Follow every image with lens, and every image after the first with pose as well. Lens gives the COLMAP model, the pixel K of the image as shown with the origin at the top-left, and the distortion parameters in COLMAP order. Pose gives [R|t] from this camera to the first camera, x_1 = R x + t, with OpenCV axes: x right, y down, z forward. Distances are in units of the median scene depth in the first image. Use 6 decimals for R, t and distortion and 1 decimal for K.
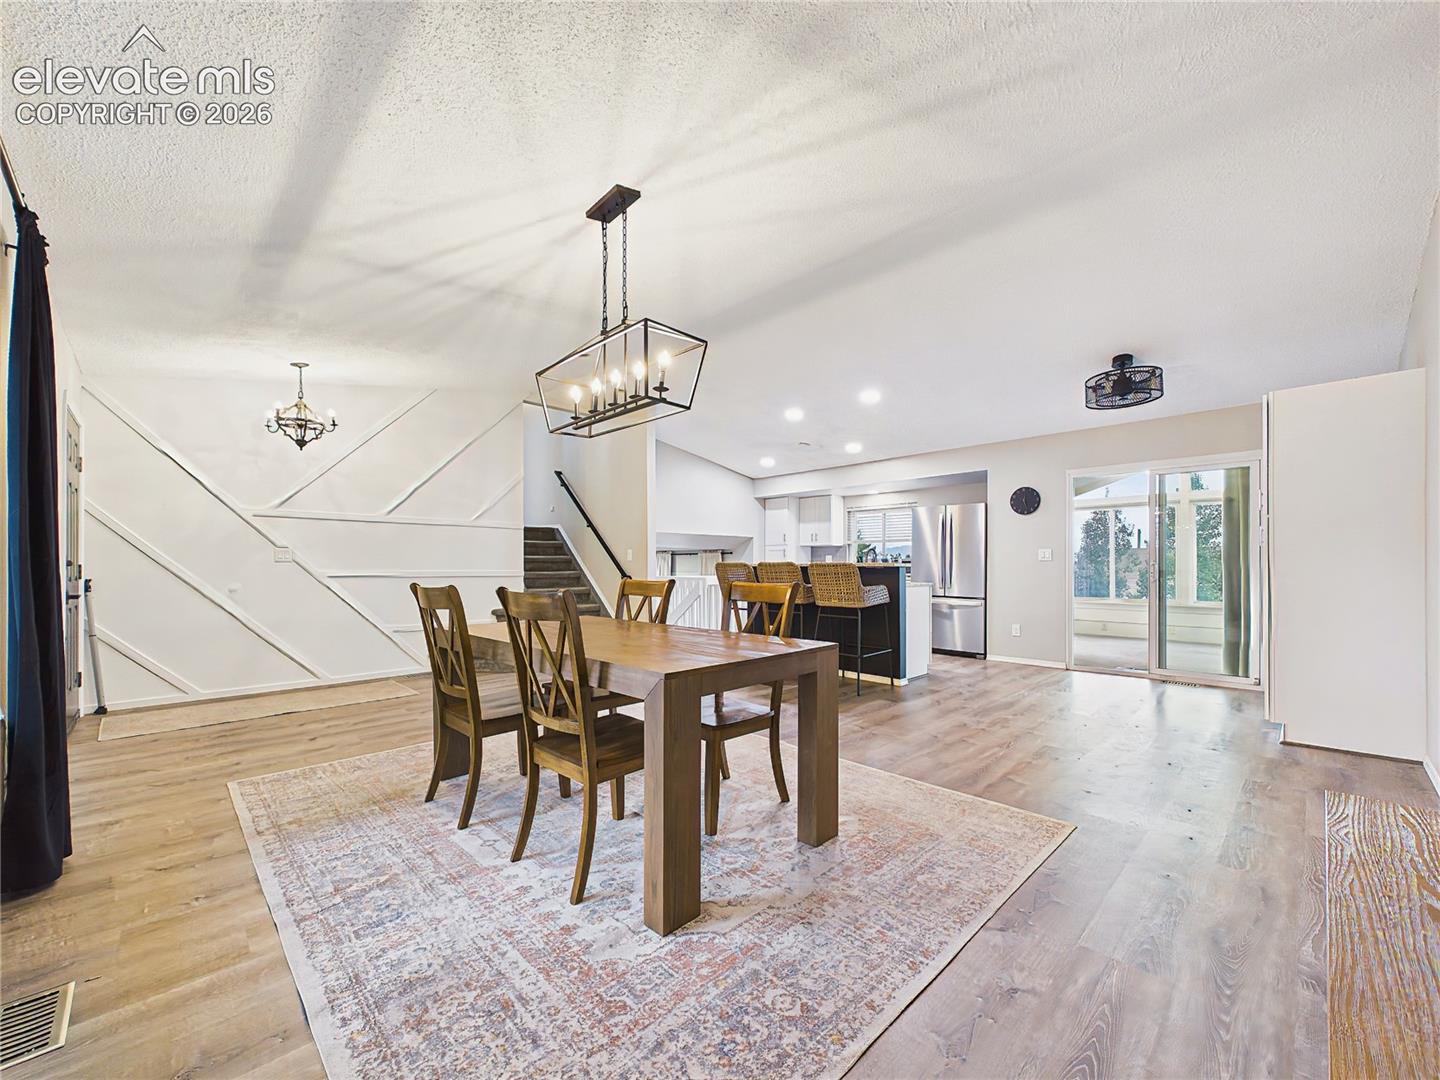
lens RADIAL K [[578.9, 0, 715.8], [0, 578.9, 566.9], [0, 0, 1]] dist [0.000597, 0.000366]
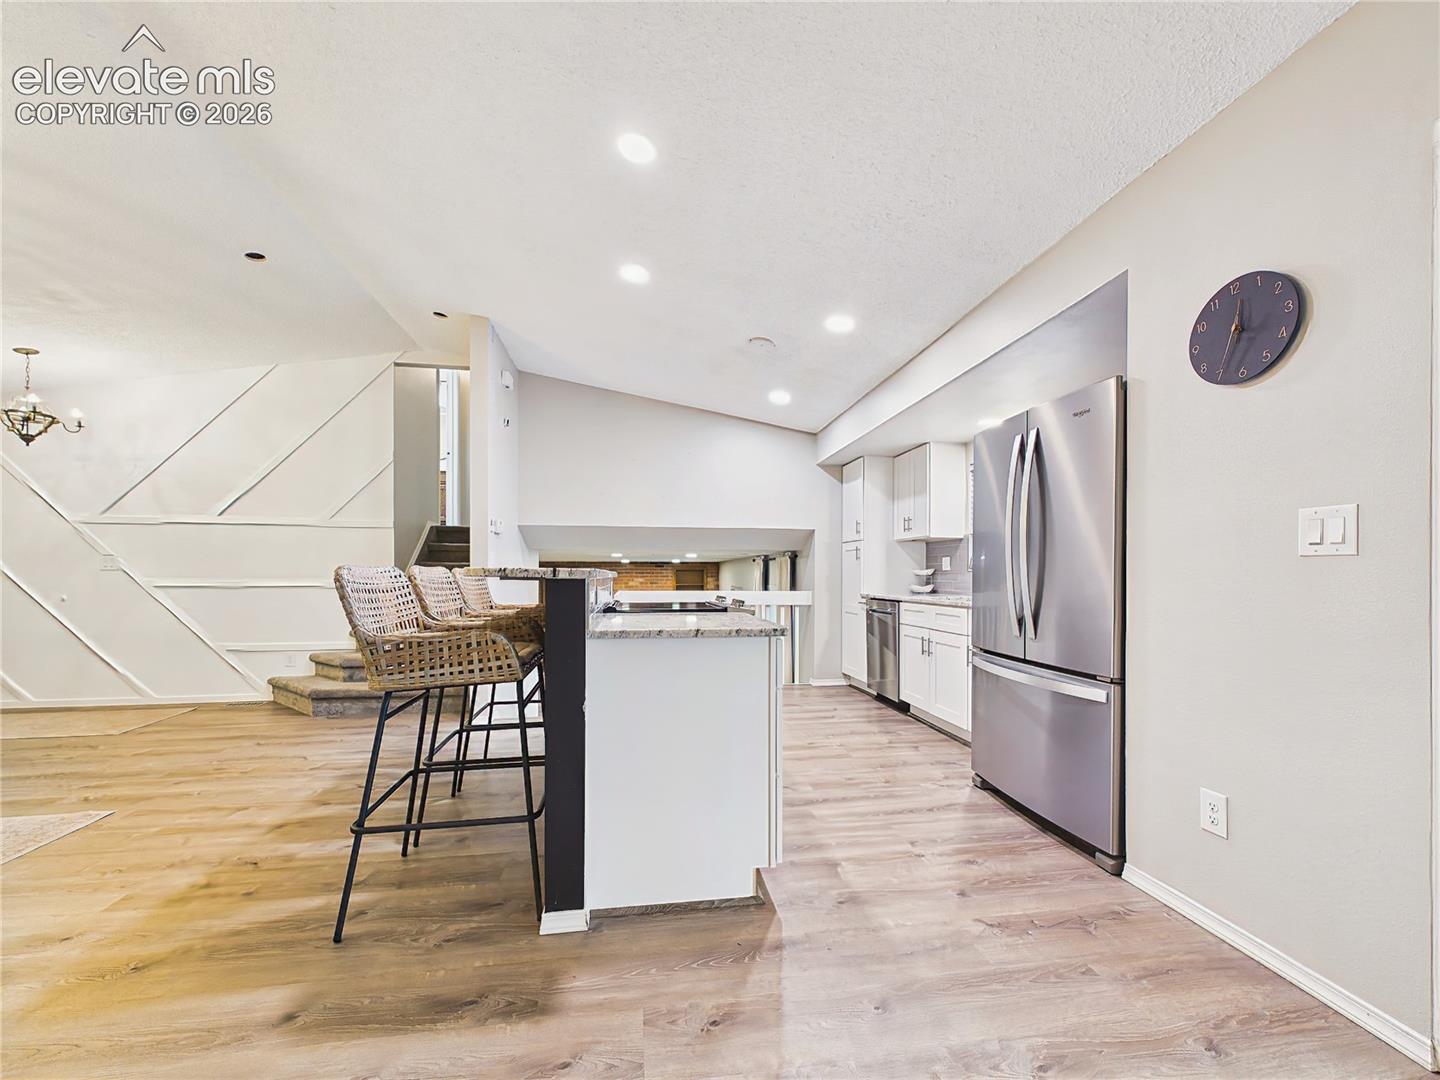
lens RADIAL K [[578.9, 0, 720.2], [0, 578.9, 572.3], [0, 0, 1]] dist [0.000597, 0.000366]
pose [[0.815052, -0.002701, -0.579381, 0.503821], [-0.002910, 0.999957, -0.008755, -0.000492], [0.579380, 0.008822, 0.815010, 0.661640]]
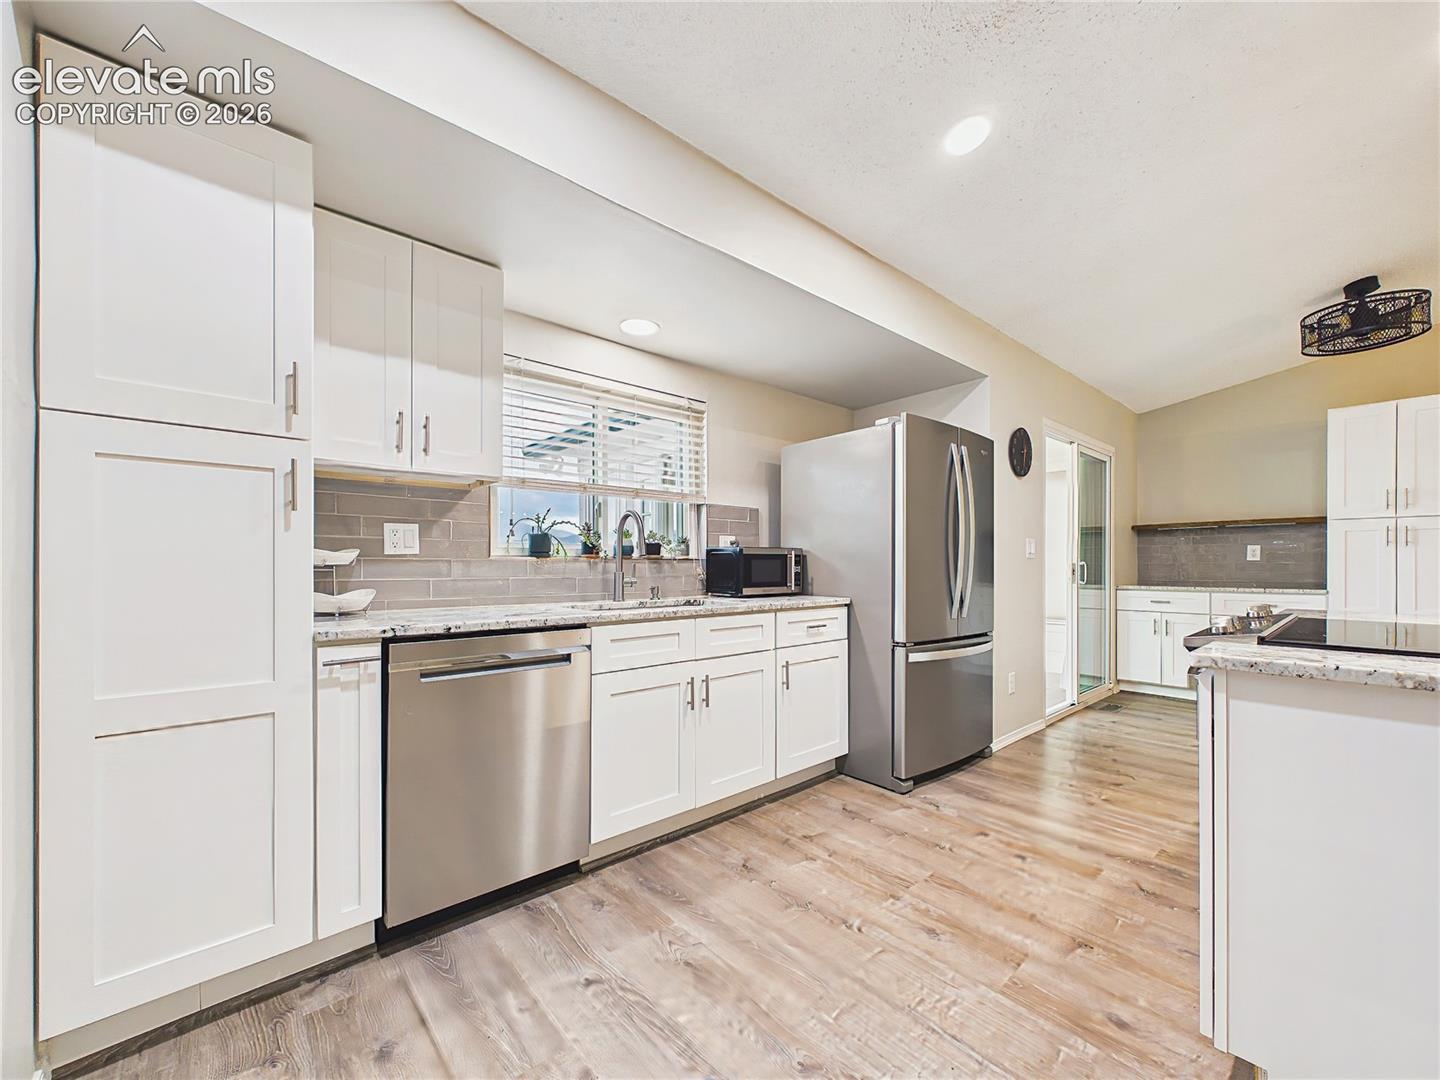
lens RADIAL K [[578.9, 0, 718.6], [0, 578.9, 566.5], [0, 0, 1]] dist [0.000597, 0.000366]
pose [[0.045877, -0.003002, 0.998943, -0.047567], [0.004638, 0.999985, 0.002793, -0.004214], [-0.998936, 0.004505, 0.045890, 1.294746]]
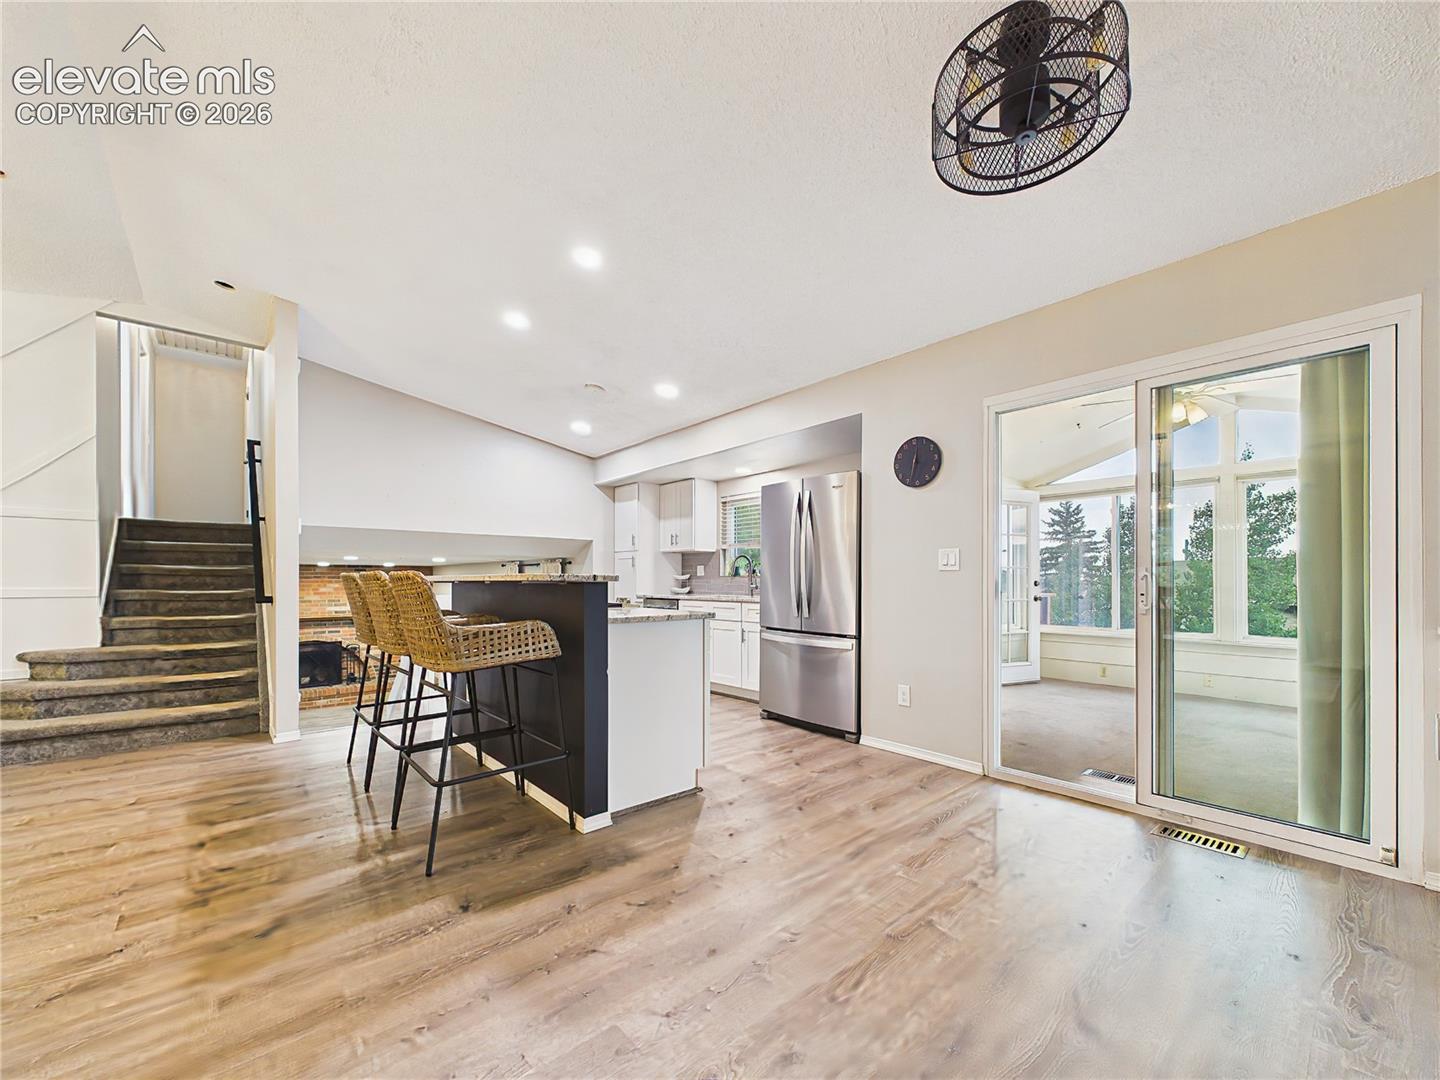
lens RADIAL K [[578.9, 0, 719.8], [0, 578.9, 577.0], [0, 0, 1]] dist [0.000597, 0.000366]
pose [[0.998646, -0.001340, -0.052010, 0.383032], [0.000854, 0.999956, -0.009356, 0.000867], [0.052021, 0.009299, 0.998603, 0.447704]]
